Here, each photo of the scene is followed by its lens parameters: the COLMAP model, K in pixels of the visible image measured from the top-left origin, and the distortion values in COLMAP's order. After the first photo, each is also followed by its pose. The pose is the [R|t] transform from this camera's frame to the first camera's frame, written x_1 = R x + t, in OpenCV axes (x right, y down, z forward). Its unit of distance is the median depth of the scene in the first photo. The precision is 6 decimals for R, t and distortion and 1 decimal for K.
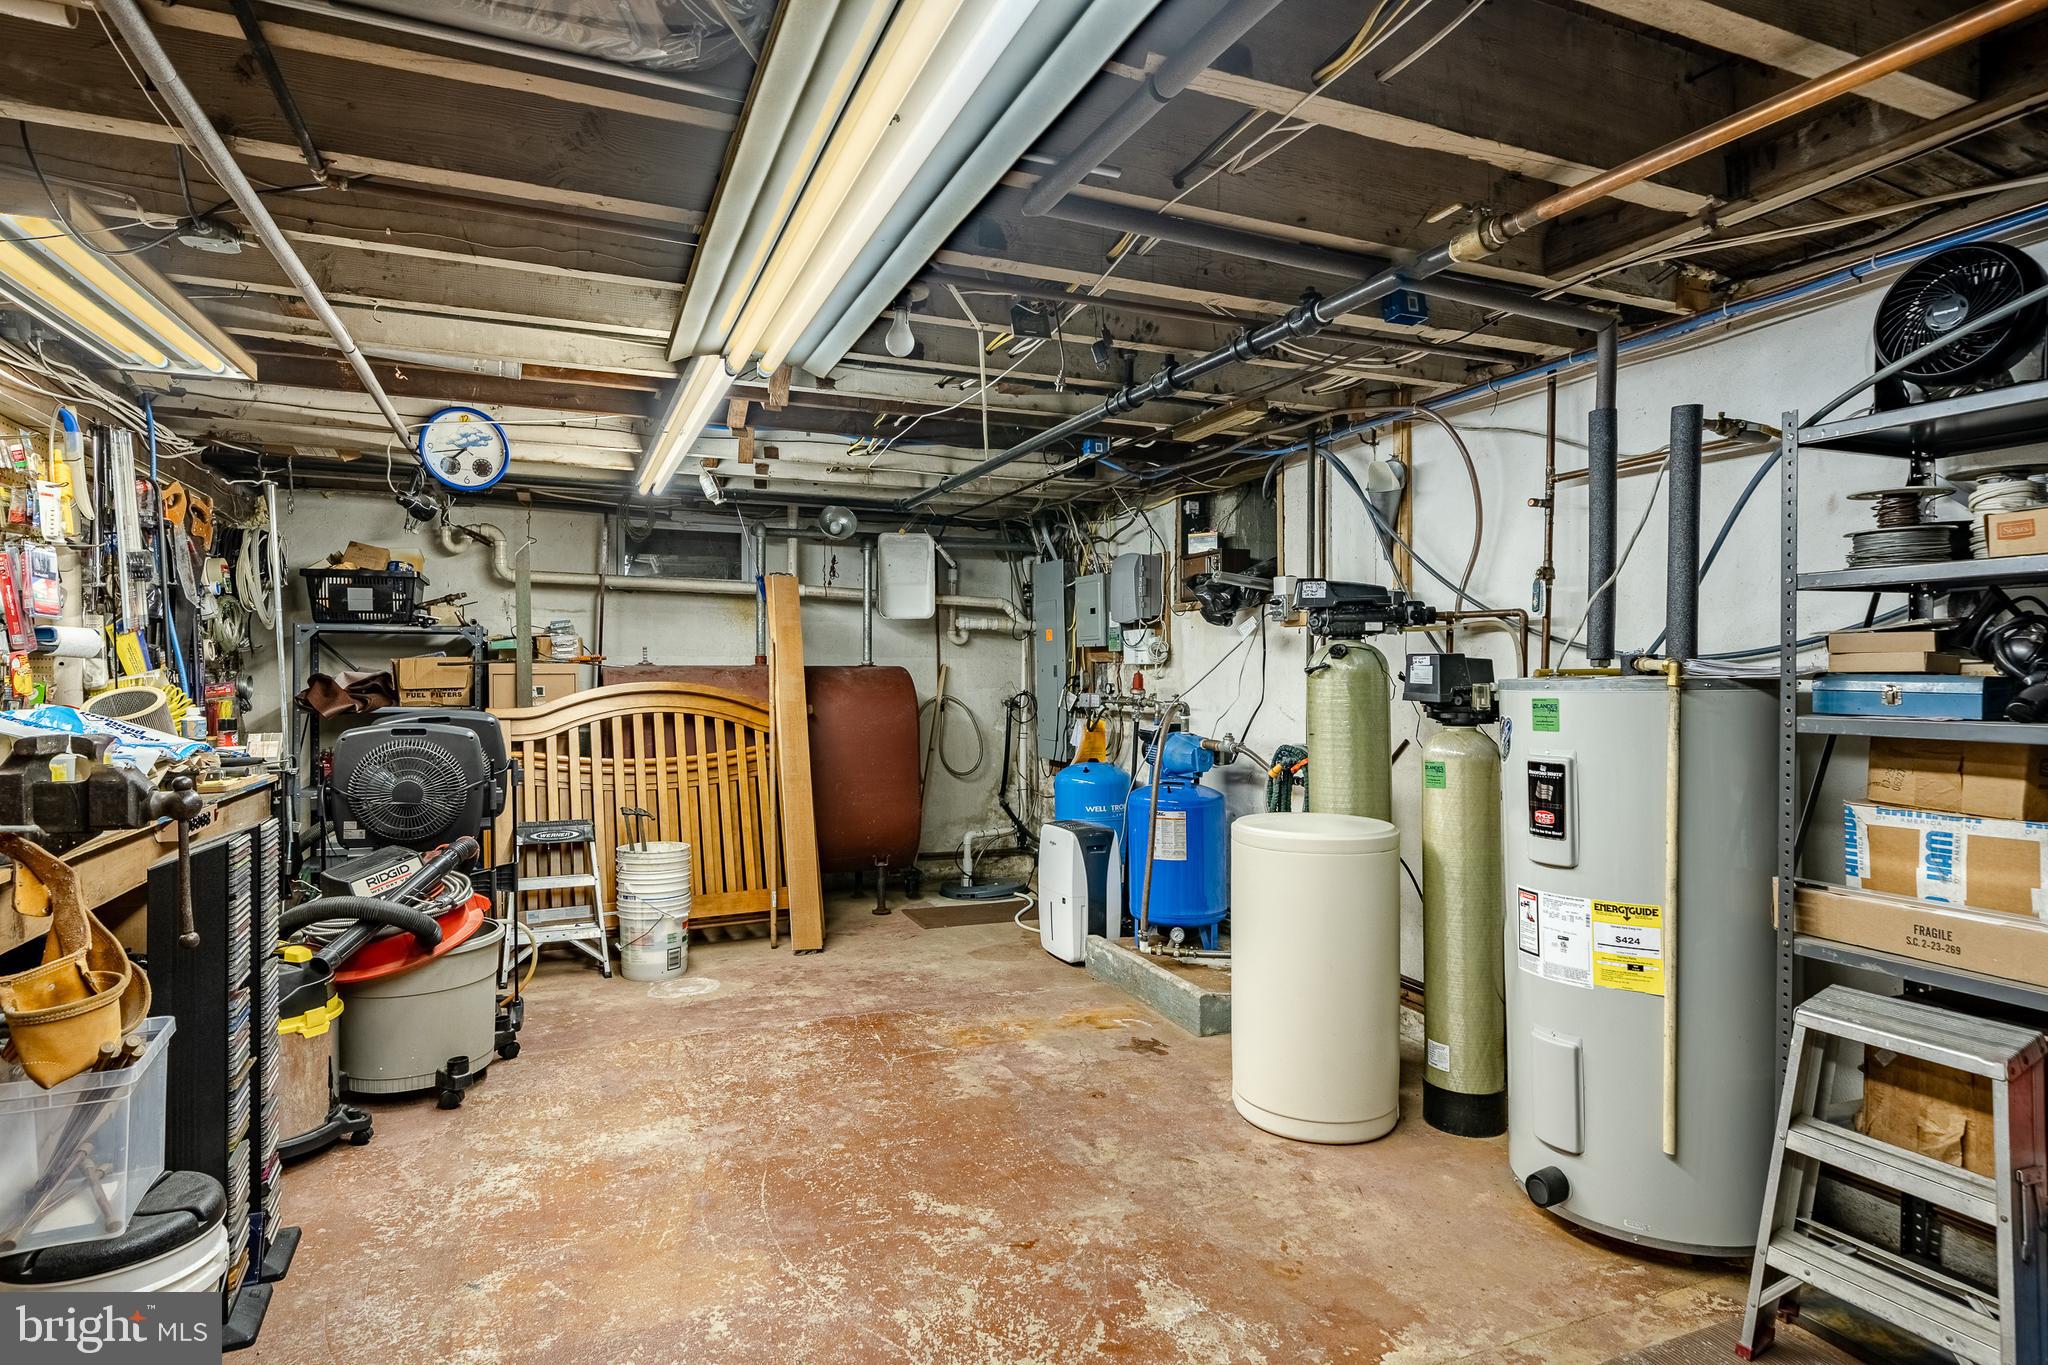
lens RADIAL K [[1055.4, 0, 1013.0], [0, 1055.4, 676.5], [0, 0, 1]] dist [-0.000235, 0.000675]
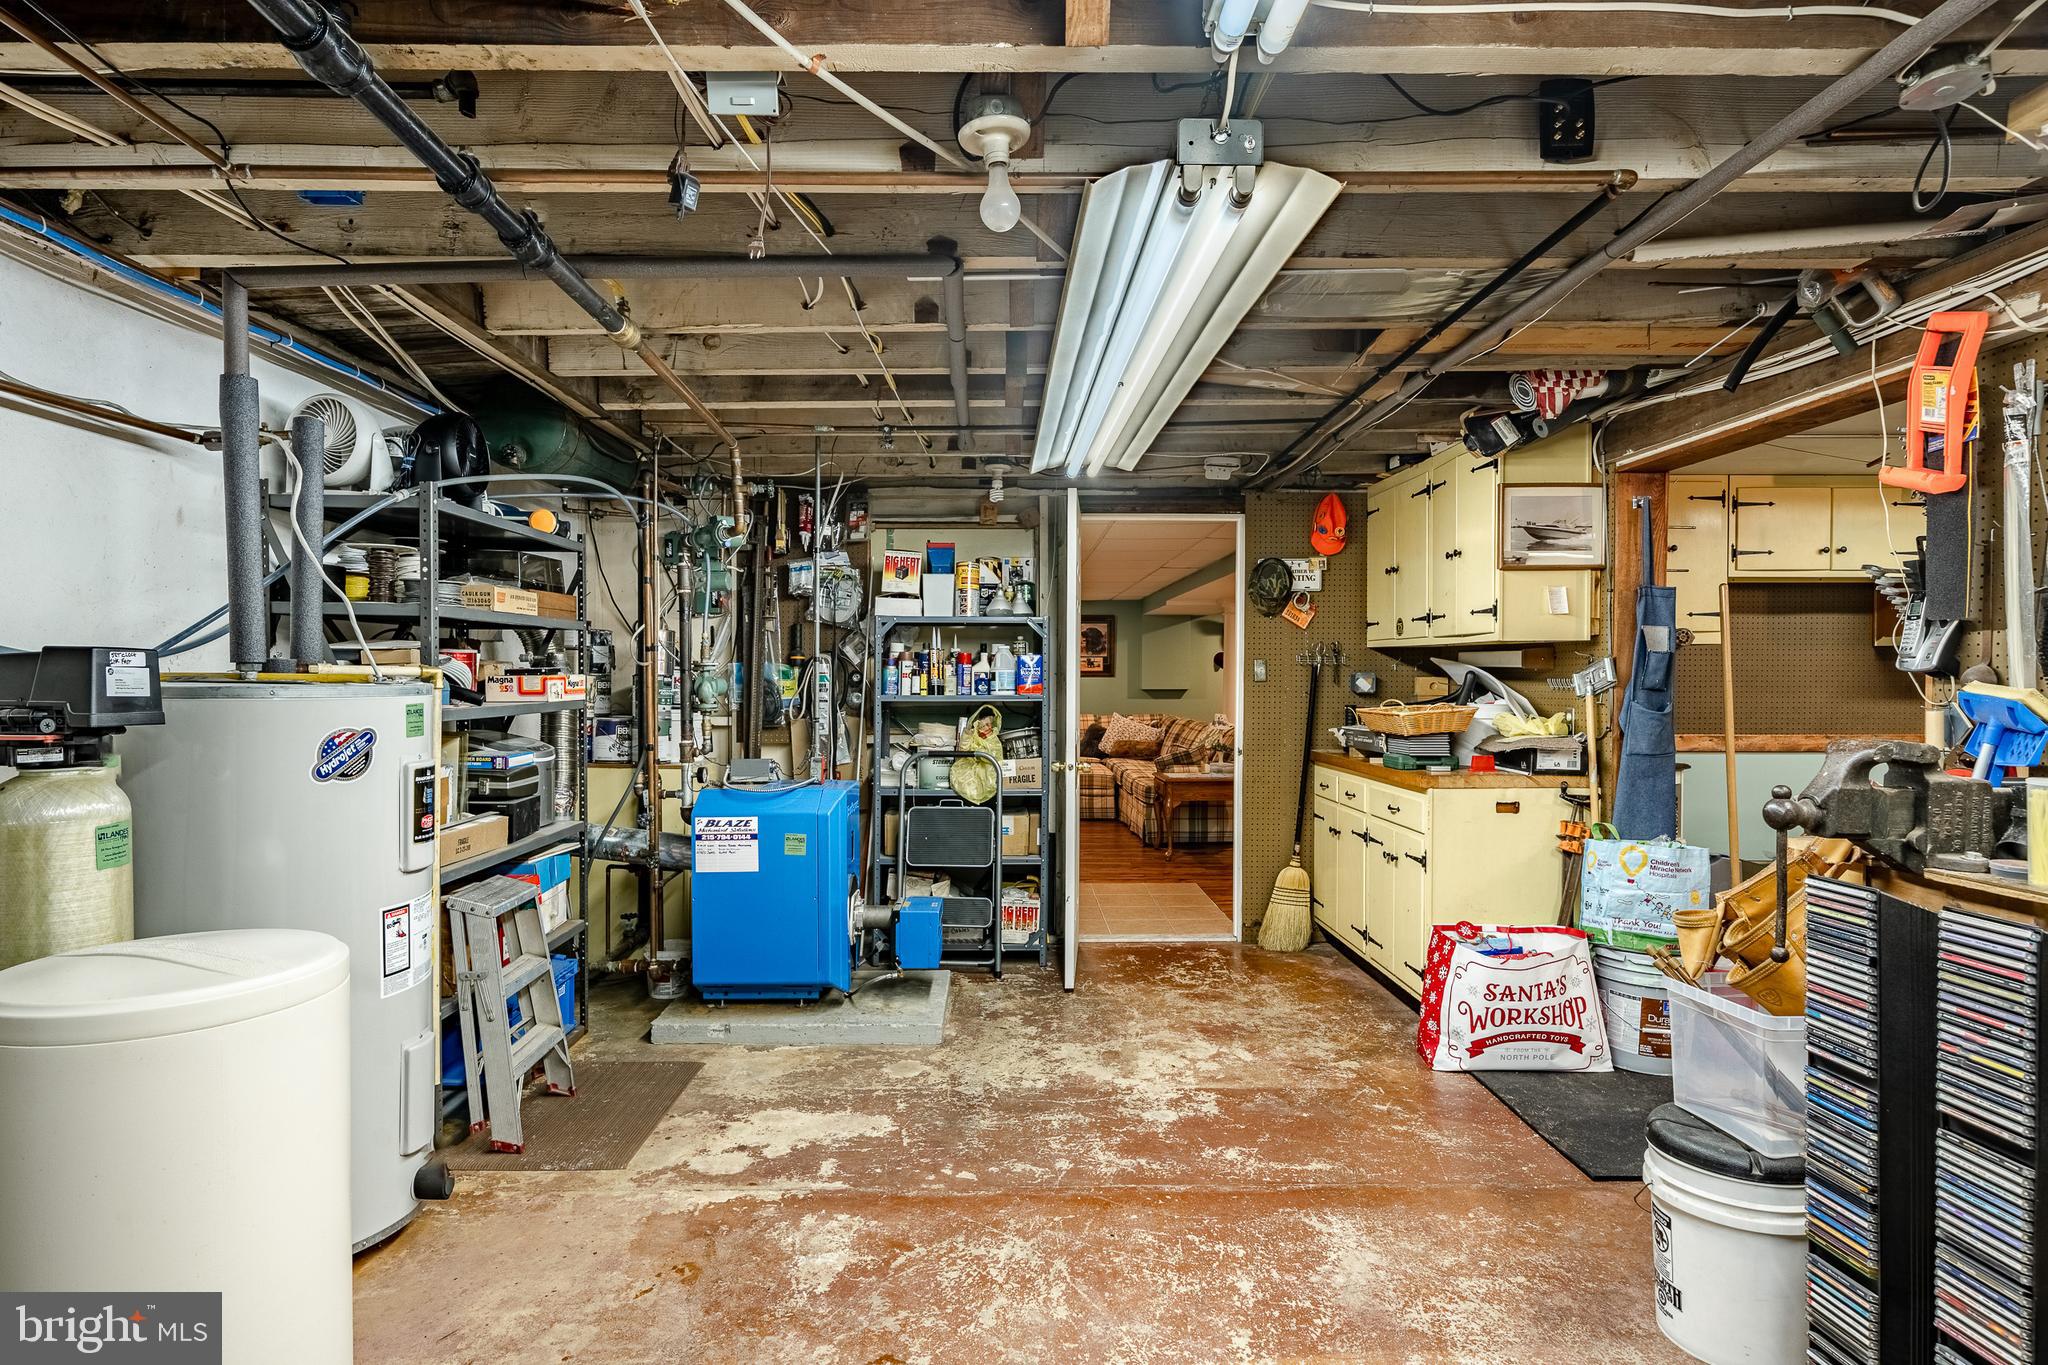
lens RADIAL K [[1055.4, 0, 1018.6], [0, 1055.4, 678.8], [0, 0, 1]] dist [-0.000235, 0.000675]
pose [[-0.923894, -0.000520, 0.382648, -0.451542], [0.003992, 0.999932, 0.010998, -0.012475], [-0.382628, 0.011688, -0.923829, 1.927185]]
